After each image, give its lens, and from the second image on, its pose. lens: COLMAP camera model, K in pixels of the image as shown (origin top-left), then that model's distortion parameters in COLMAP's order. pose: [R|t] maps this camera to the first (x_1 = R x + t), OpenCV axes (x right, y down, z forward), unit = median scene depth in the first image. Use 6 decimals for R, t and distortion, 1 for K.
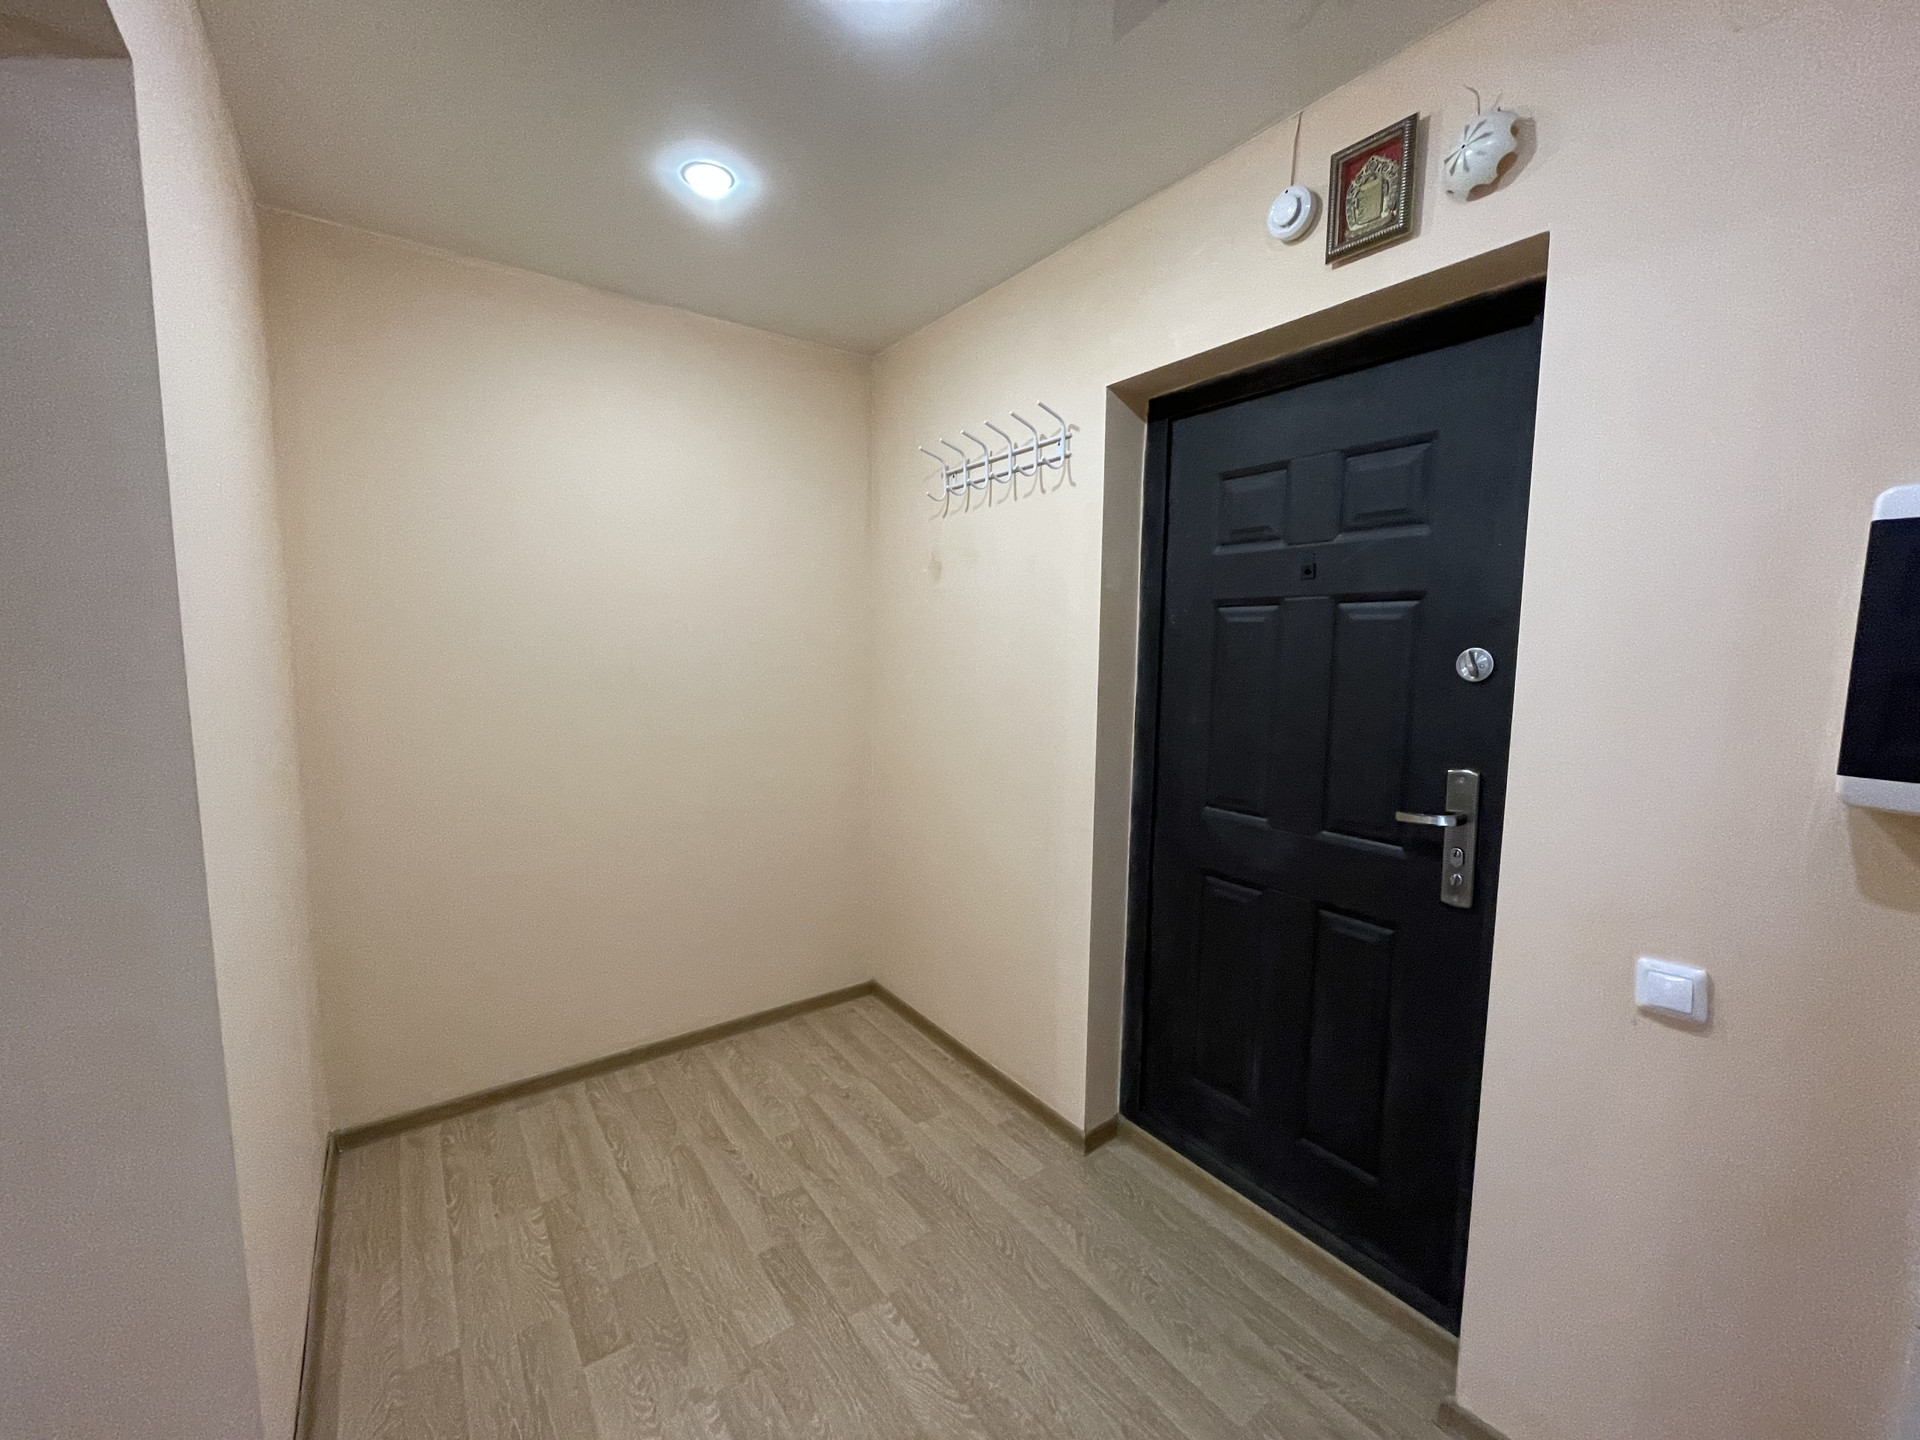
lens RADIAL K [[778.1, 0, 958.5], [0, 778.1, 723.0], [0, 0, 1]] dist [-0.003715, 0.000124]
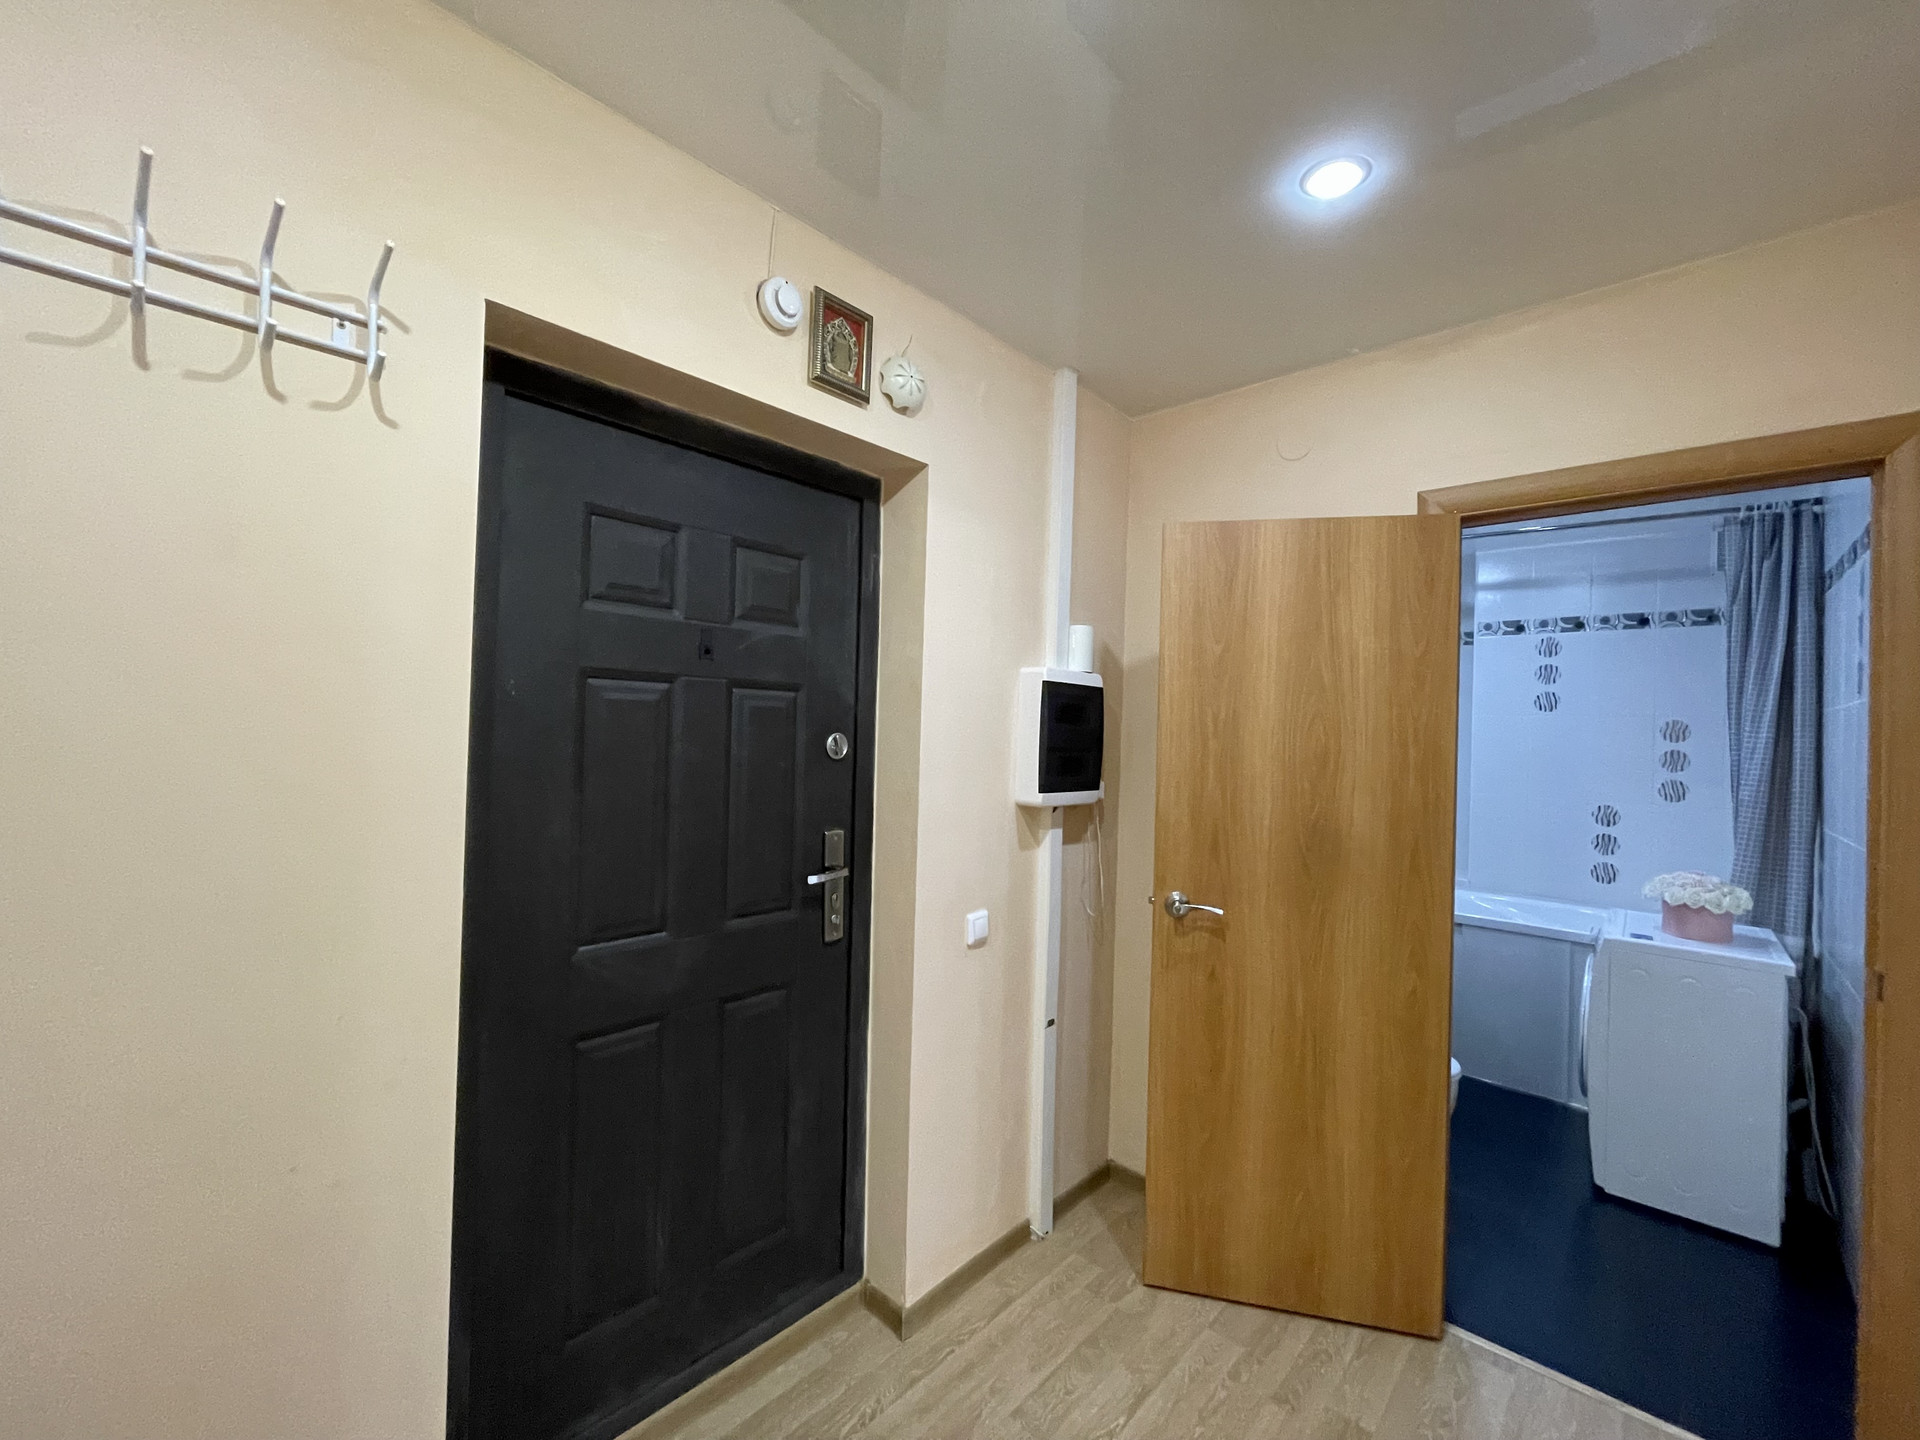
lens RADIAL K [[778.1, 0, 958.5], [0, 778.1, 723.0], [0, 0, 1]] dist [-0.003715, 0.000124]
pose [[-0.193416, -0.005245, 0.981103, -0.559309], [0.071949, 0.997217, 0.019516, -0.109891], [-0.978475, 0.074364, -0.192500, 0.934516]]
